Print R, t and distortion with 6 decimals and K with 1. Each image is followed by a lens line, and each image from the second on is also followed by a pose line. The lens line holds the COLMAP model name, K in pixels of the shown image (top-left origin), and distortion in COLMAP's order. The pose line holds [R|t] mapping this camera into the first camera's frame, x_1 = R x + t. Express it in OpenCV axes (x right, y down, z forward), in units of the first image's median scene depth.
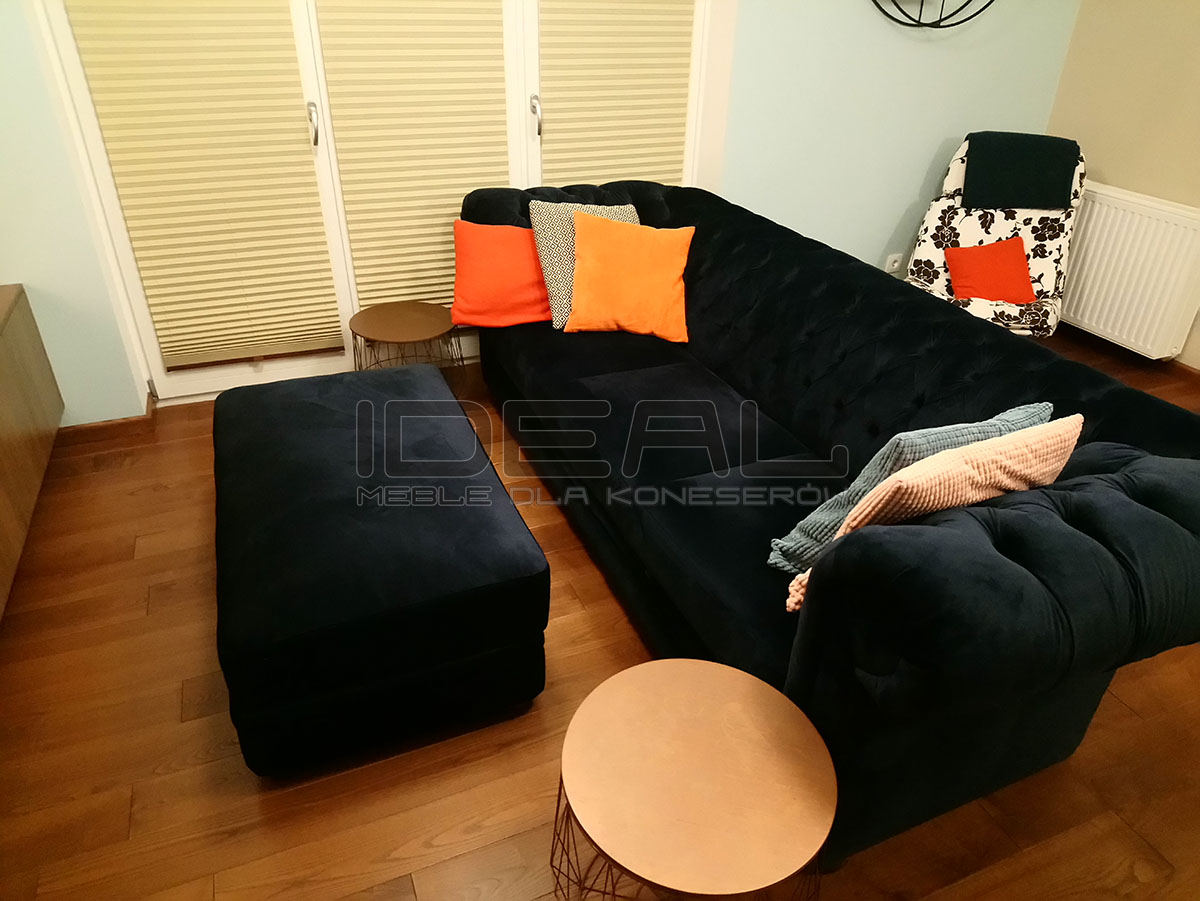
lens RADIAL K [[803.3, 0, 609.0], [0, 803.3, 448.2], [0, 0, 1]] dist [0.104545, -0.139159]
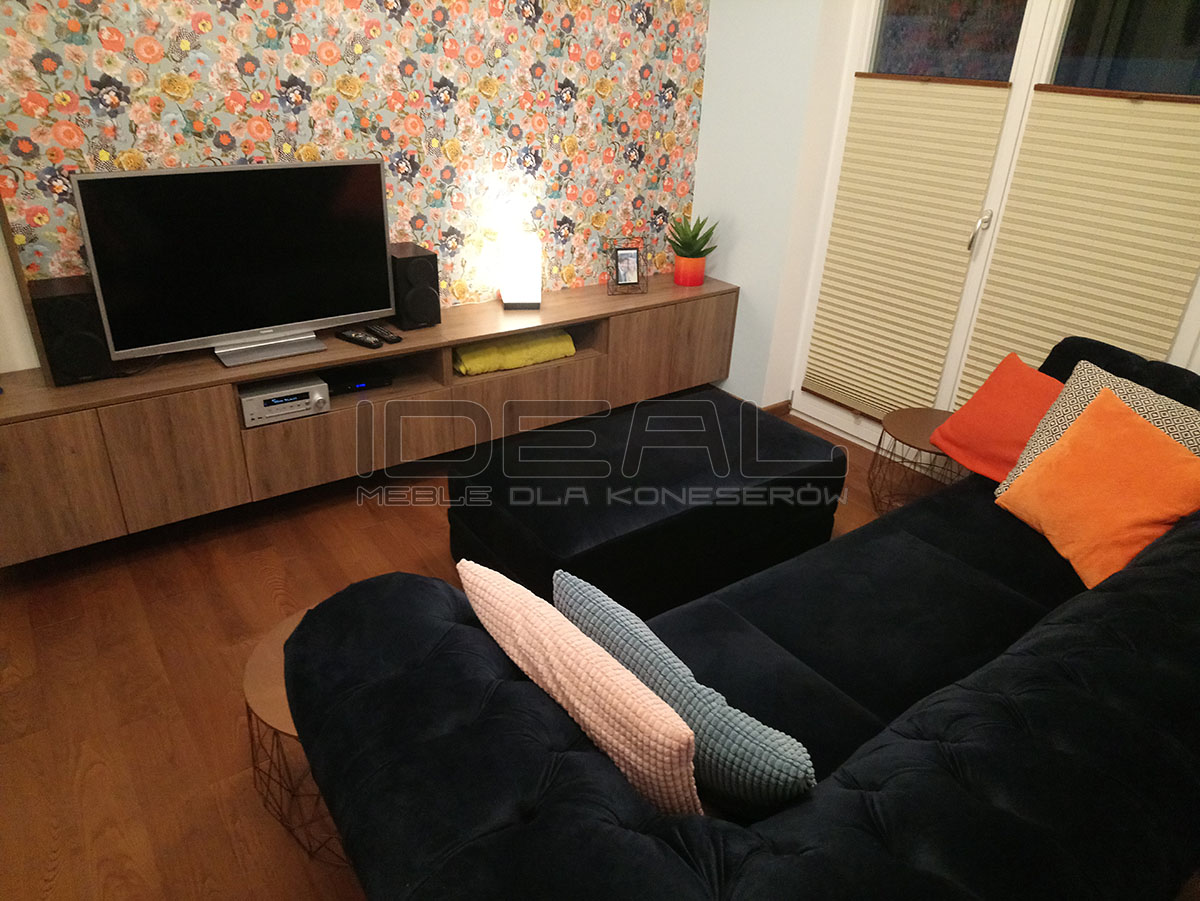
lens RADIAL K [[798.5, 0, 620.7], [0, 798.5, 457.8], [0, 0, 1]] dist [0.059959, -0.075727]
pose [[0.245884, 0.426086, -0.870627, 0.486673], [-0.526742, 0.812739, 0.248993, -0.163797], [0.813685, 0.397372, 0.424277, 0.288106]]
